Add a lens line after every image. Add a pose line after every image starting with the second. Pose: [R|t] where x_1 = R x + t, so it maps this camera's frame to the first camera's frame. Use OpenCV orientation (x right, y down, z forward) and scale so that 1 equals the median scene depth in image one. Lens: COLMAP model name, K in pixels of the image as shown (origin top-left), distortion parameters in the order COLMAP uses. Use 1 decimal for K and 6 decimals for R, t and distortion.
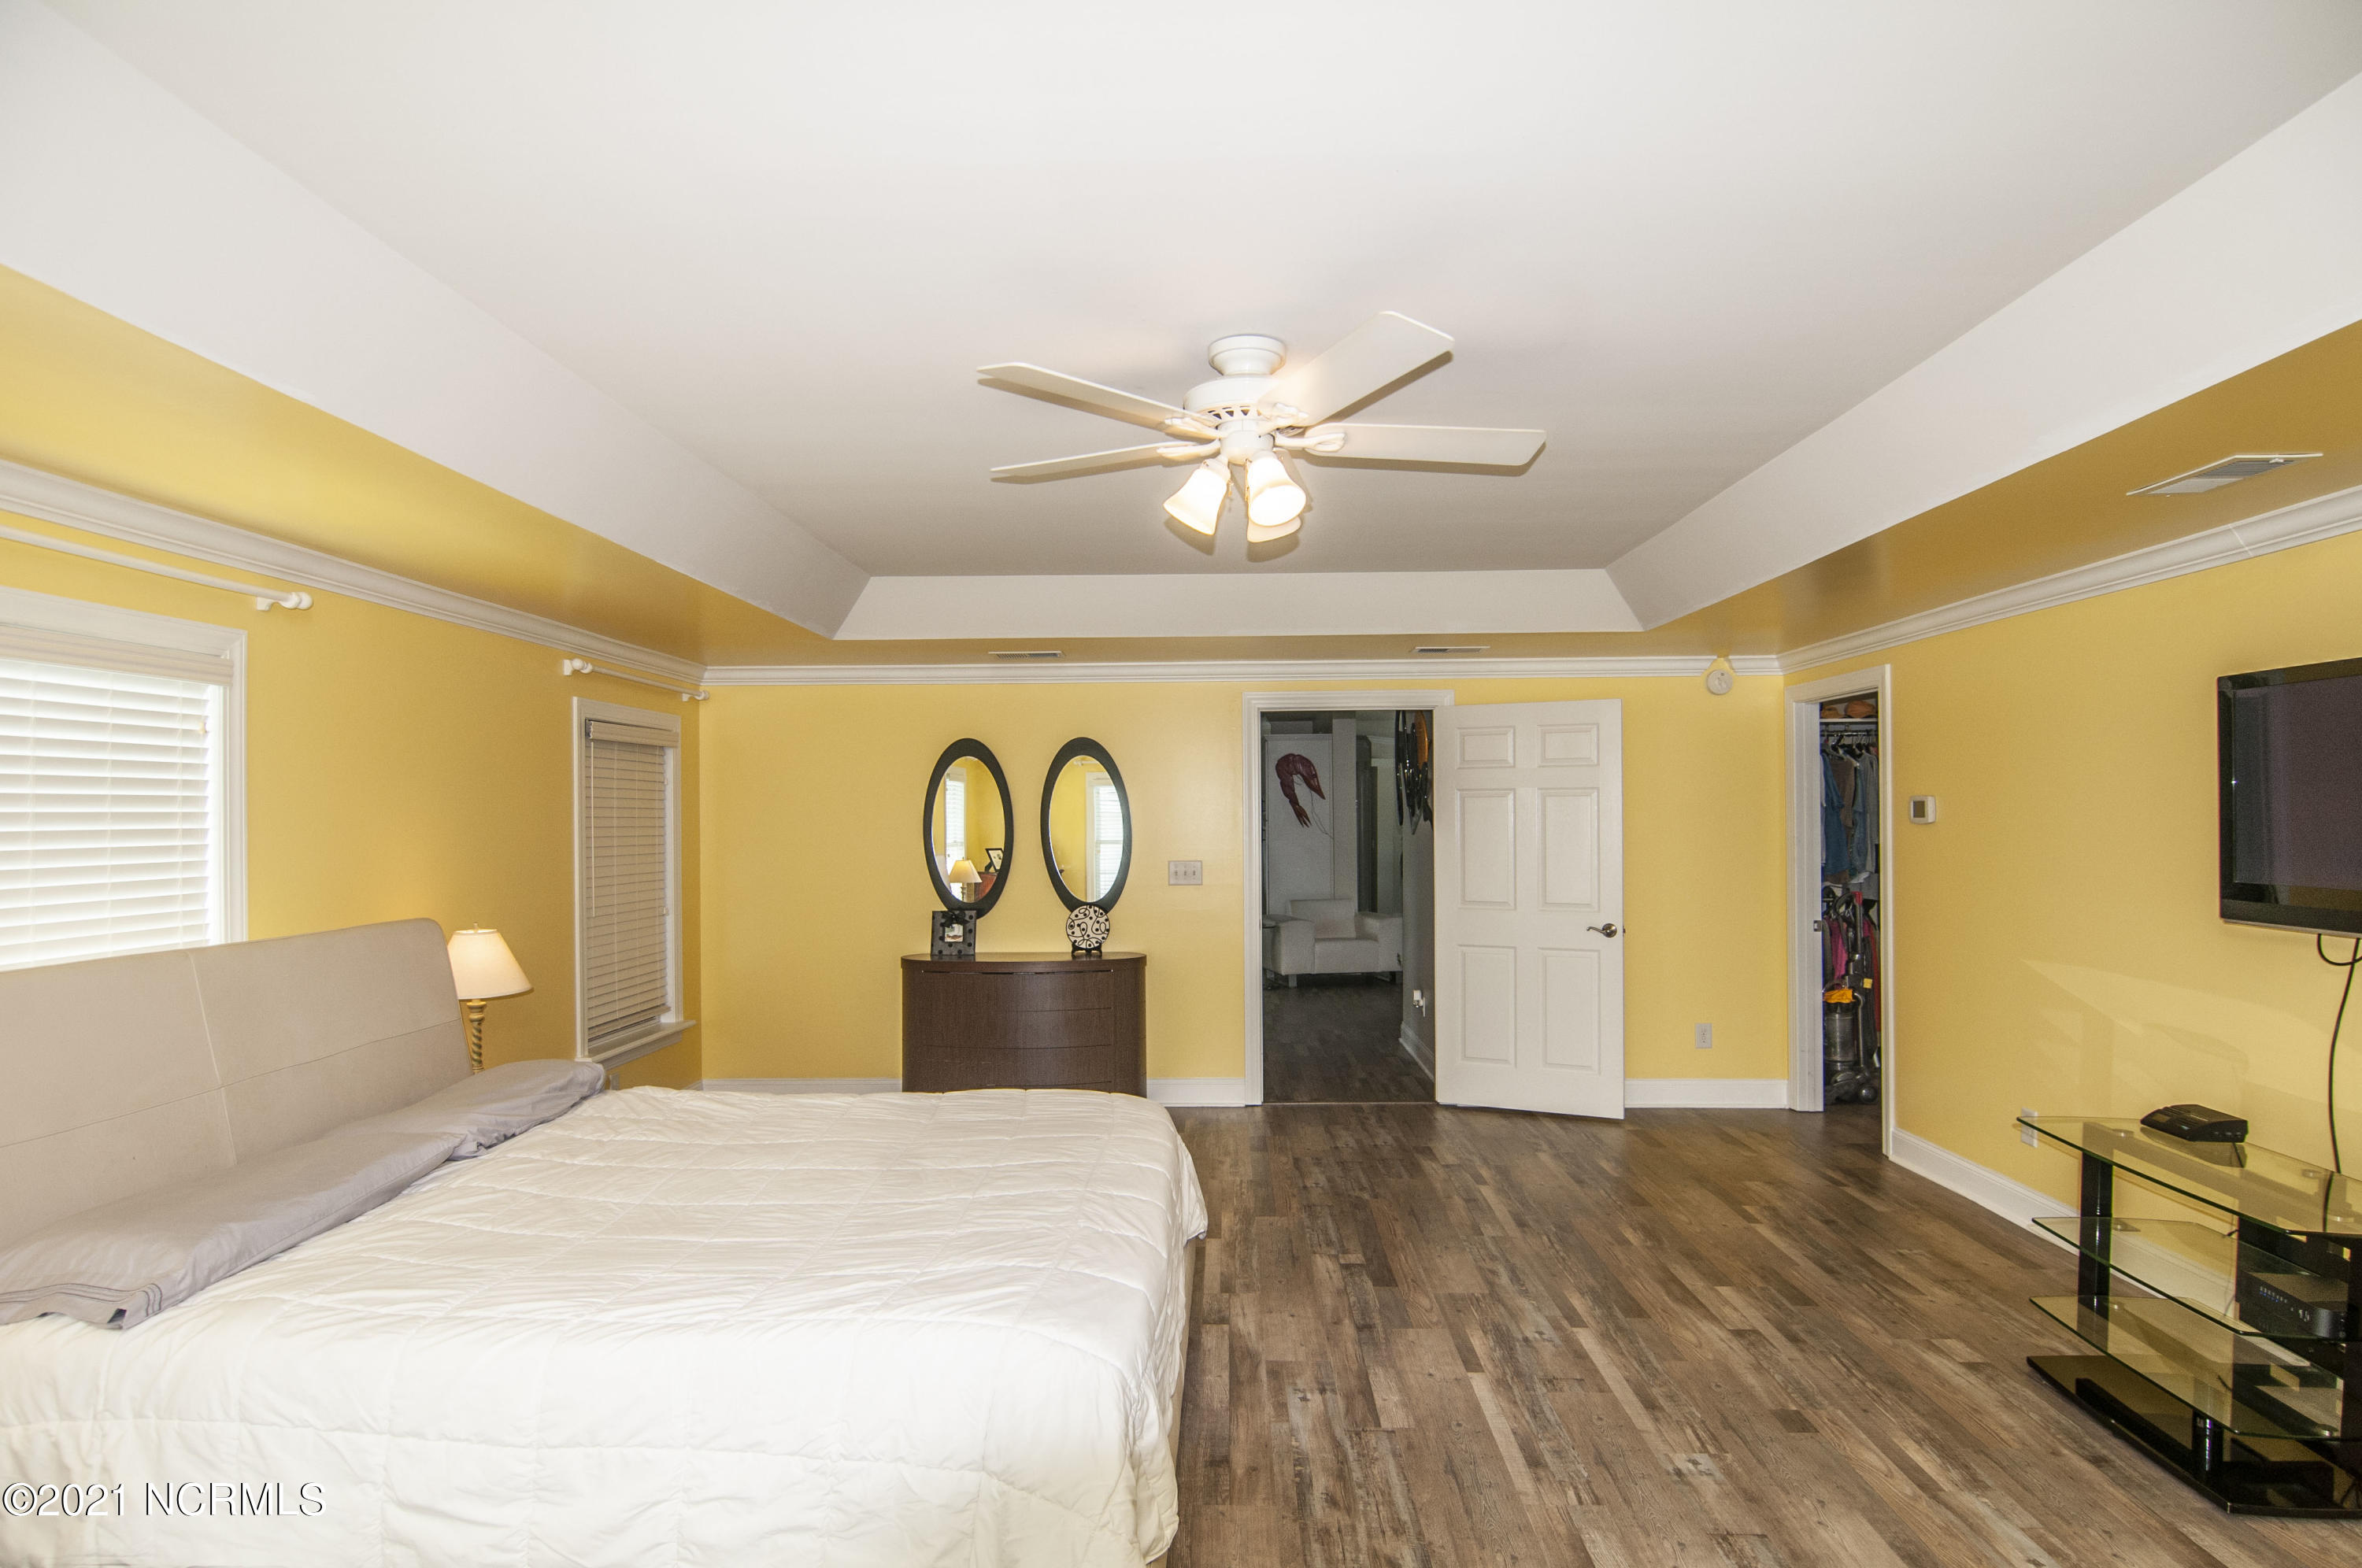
lens RADIAL K [[1291.4, 0, 1175.0], [0, 1291.4, 815.7], [0, 0, 1]] dist [-0.006001, -0.011990]
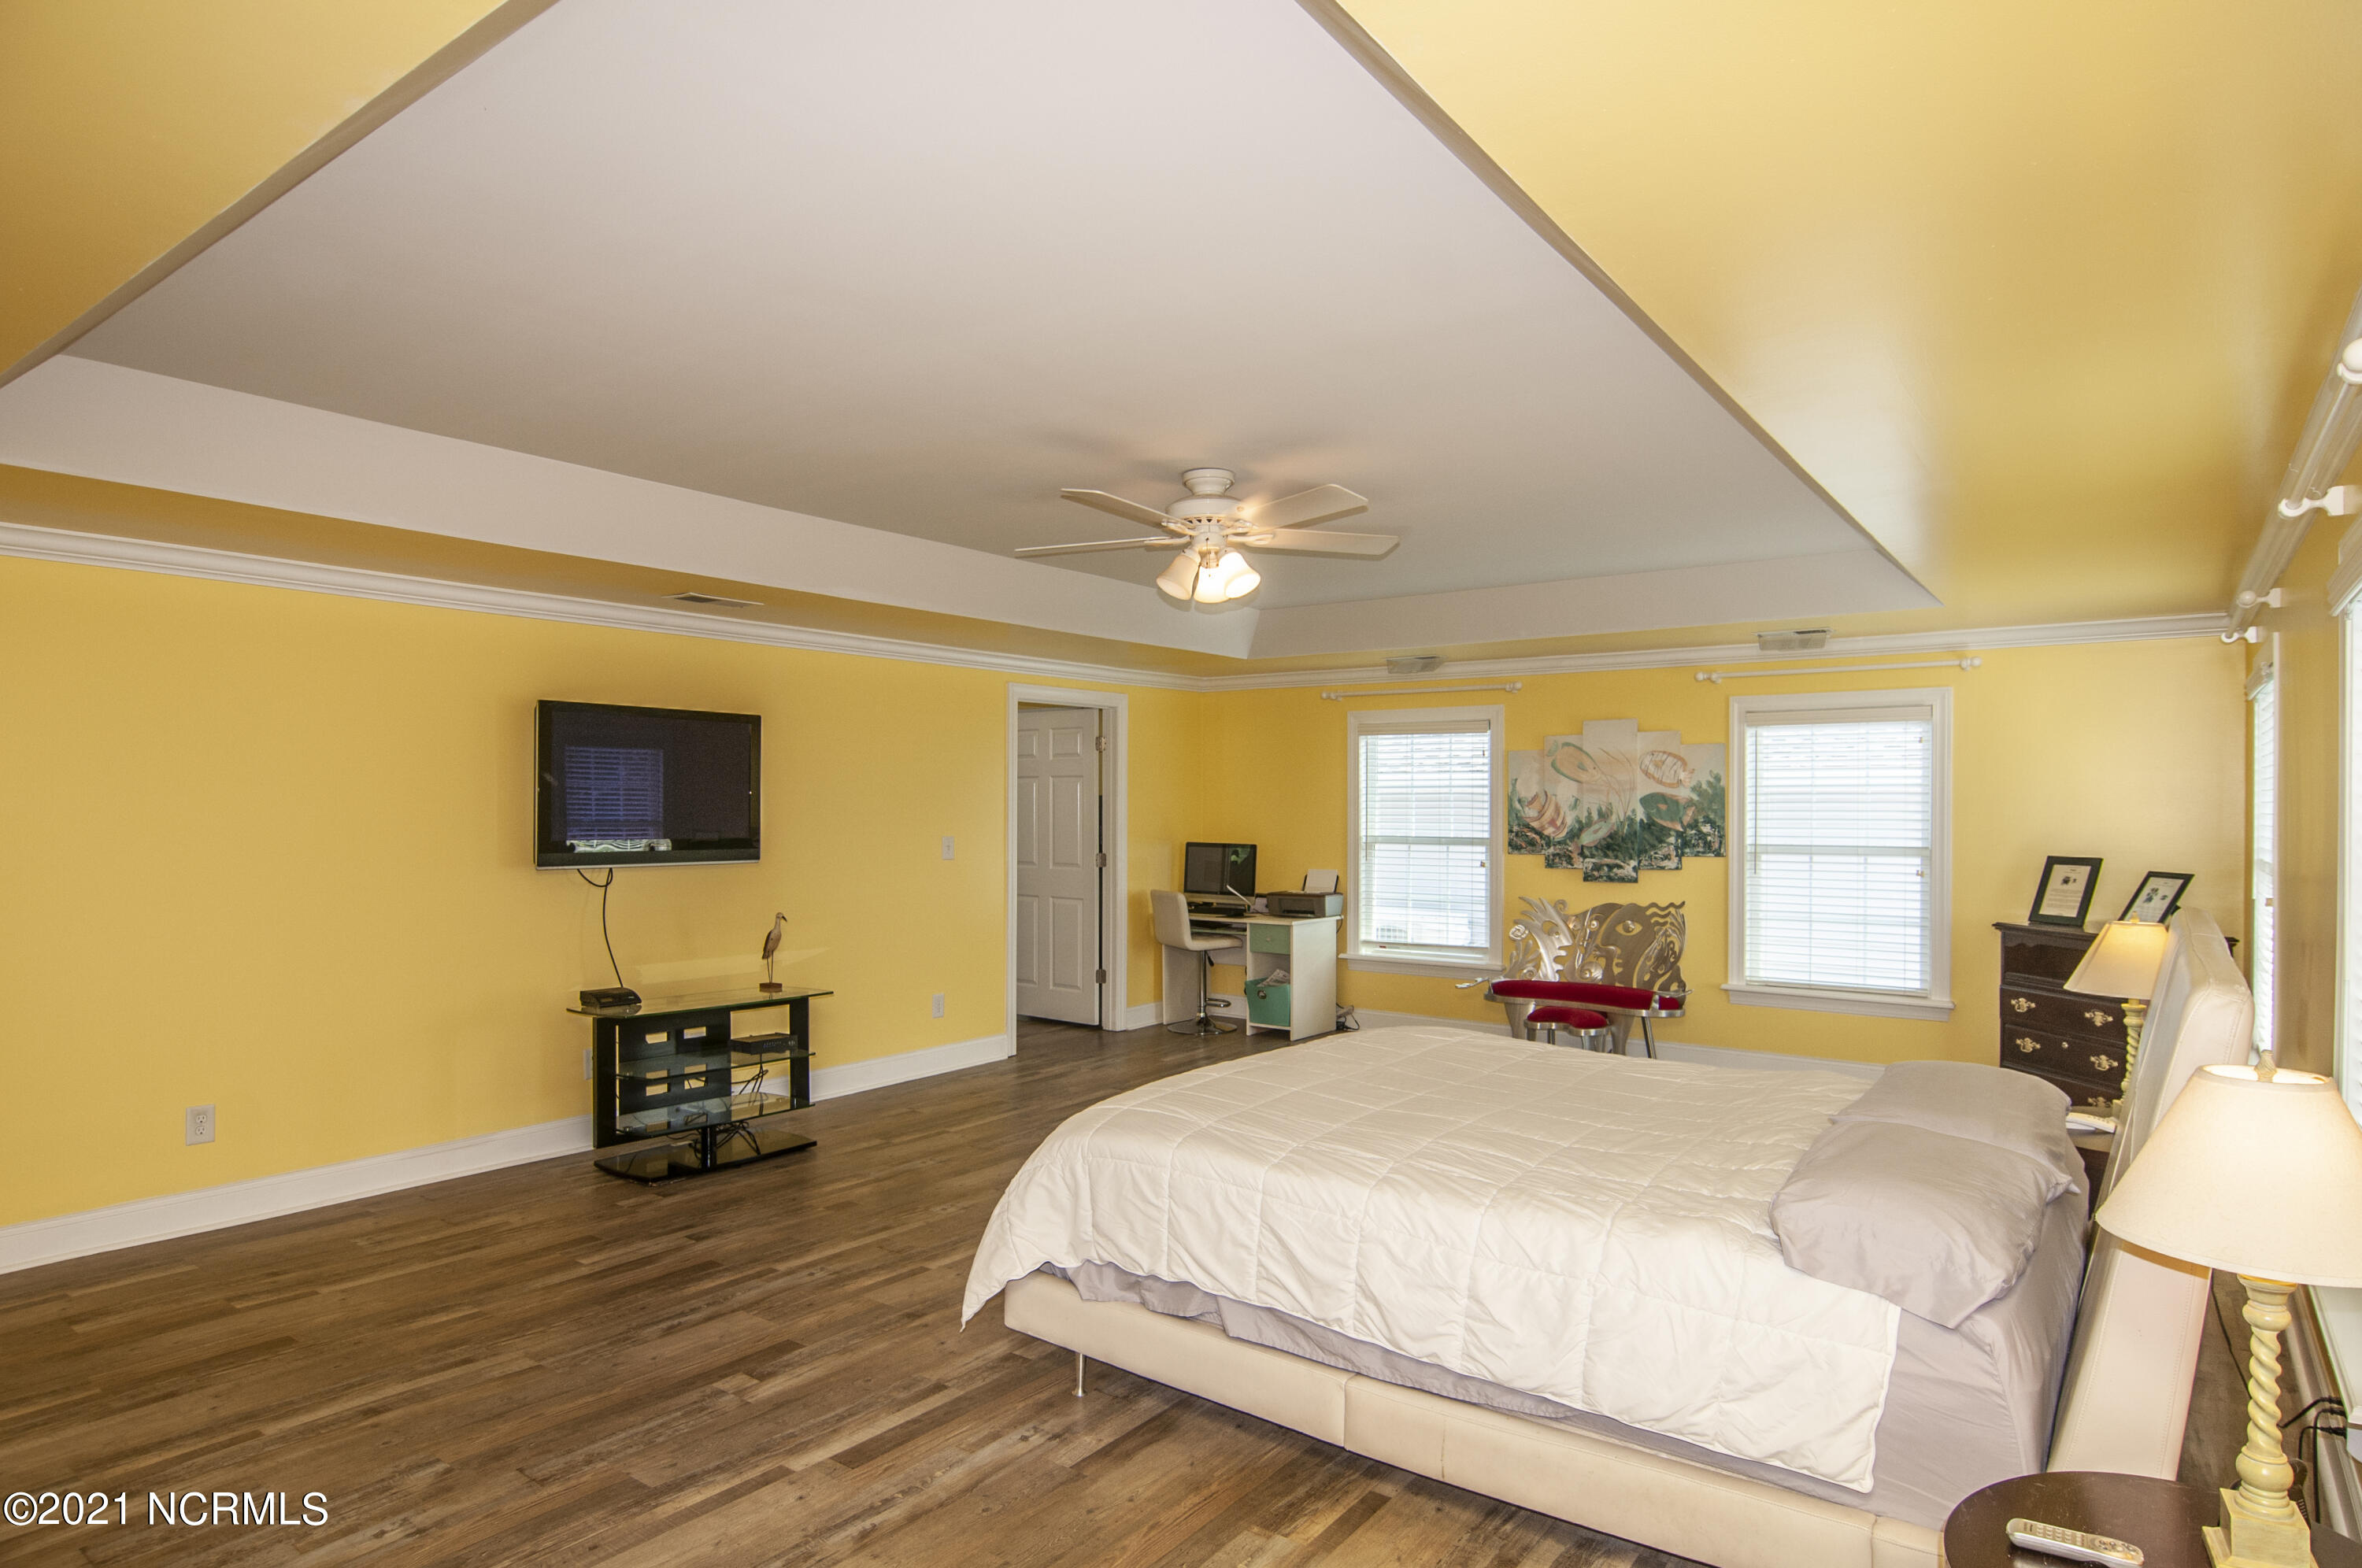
lens RADIAL K [[1320.3, 0, 1173.6], [0, 1320.3, 816.0], [0, 0, 1]] dist [-0.009556, -0.010557]
pose [[-0.821414, -0.000749, 0.570331, -0.608674], [0.004317, 0.999962, 0.007531, 0.015240], [-0.570316, 0.008648, -0.821380, 1.789331]]
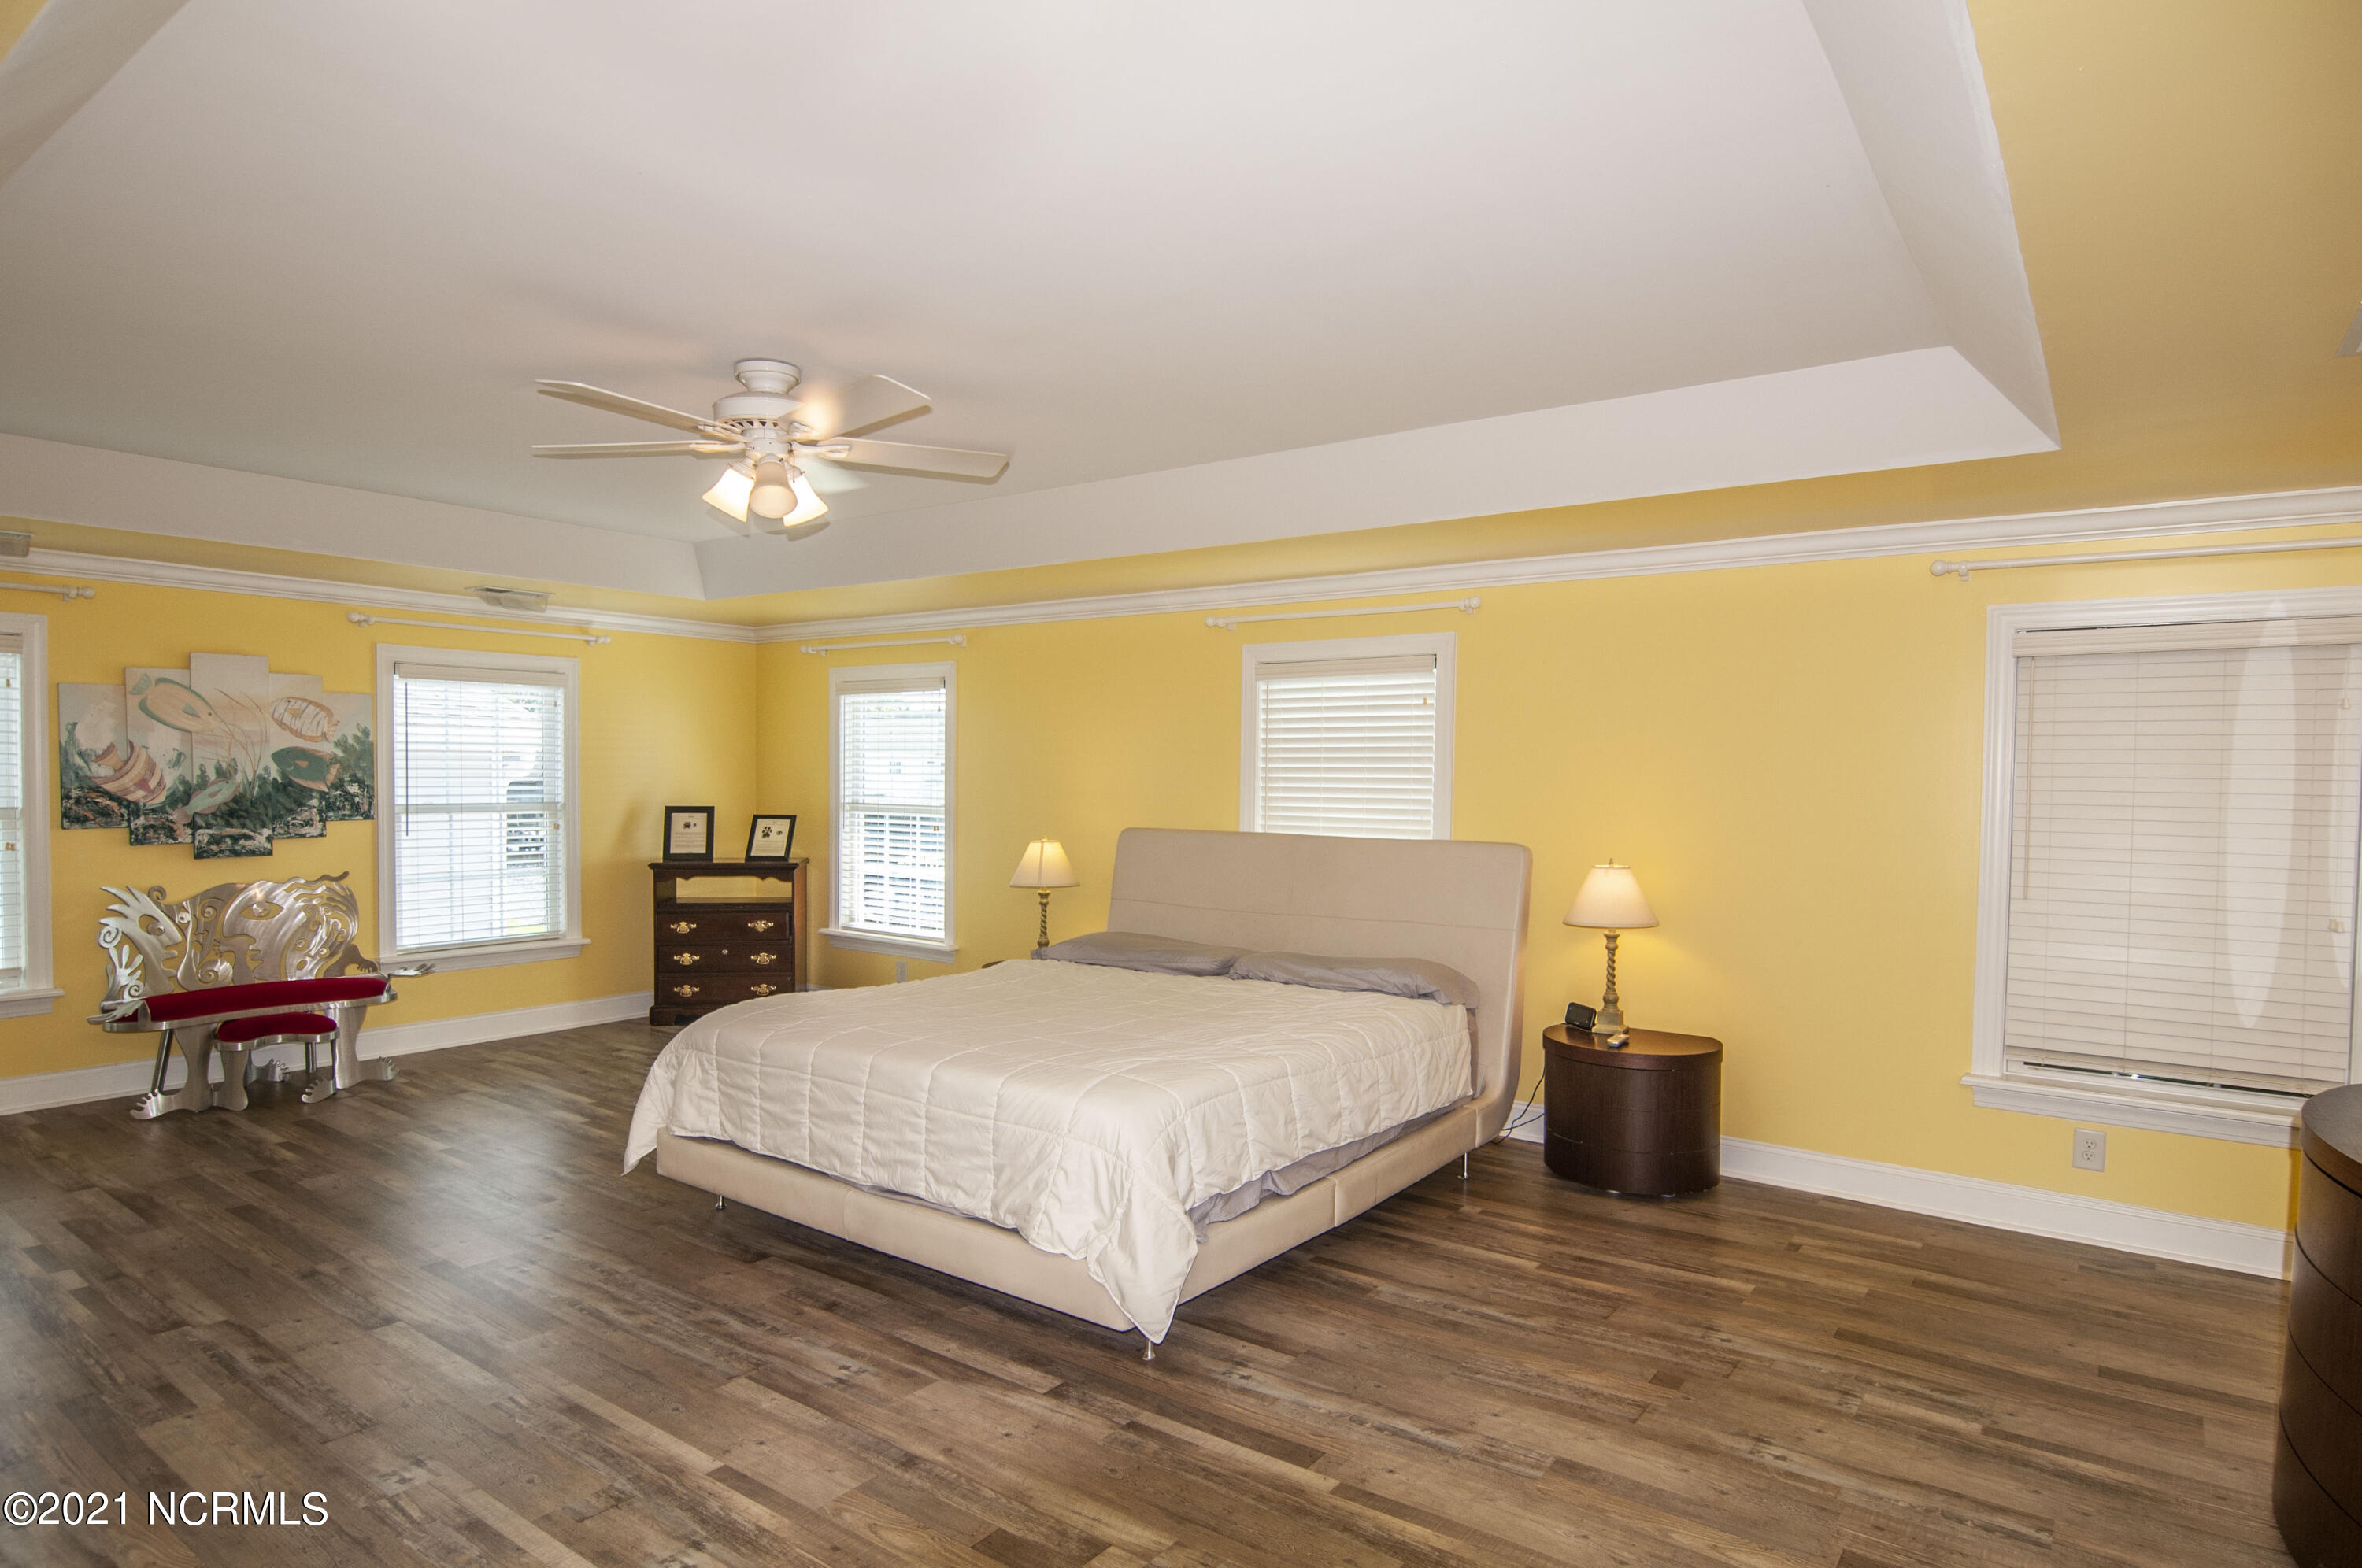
lens RADIAL K [[1320.3, 0, 1173.6], [0, 1320.3, 816.0], [0, 0, 1]] dist [-0.009556, -0.010557]
pose [[-0.567774, 0.027978, -0.822709, 0.689939], [-0.009288, 0.999141, 0.040387, 0.008058], [0.823132, 0.030572, -0.567026, 1.605719]]
